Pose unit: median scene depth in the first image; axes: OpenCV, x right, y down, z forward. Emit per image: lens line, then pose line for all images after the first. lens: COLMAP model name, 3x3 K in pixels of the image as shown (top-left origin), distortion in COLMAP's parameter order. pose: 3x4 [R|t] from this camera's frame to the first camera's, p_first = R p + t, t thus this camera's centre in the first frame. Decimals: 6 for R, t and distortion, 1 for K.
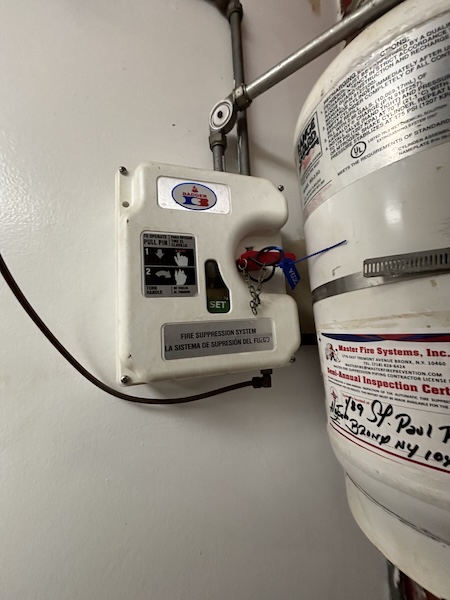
lens RADIAL K [[240.1, 0, 226.1], [0, 240.1, 300.3], [0, 0, 1]] dist [-0.002079, 0.000333]
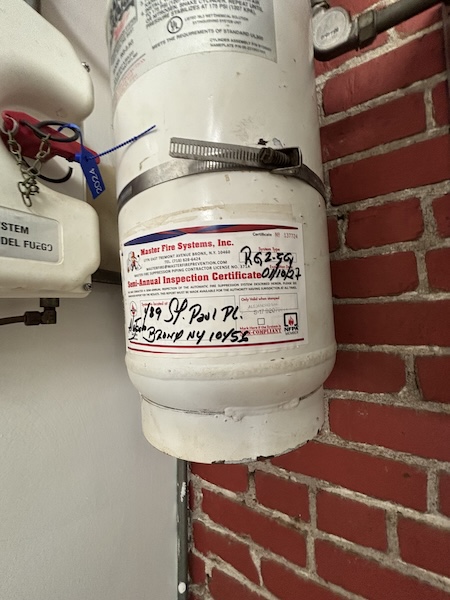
lens RADIAL K [[240.1, 0, 223.7], [0, 240.1, 300.2], [0, 0, 1]] dist [-0.002079, 0.000333]
pose [[0.753562, 0.035367, 0.656425, 0.121678], [-0.071791, 0.997007, 0.028697, 0.320959], [-0.653445, -0.068751, 0.753845, 0.118784]]
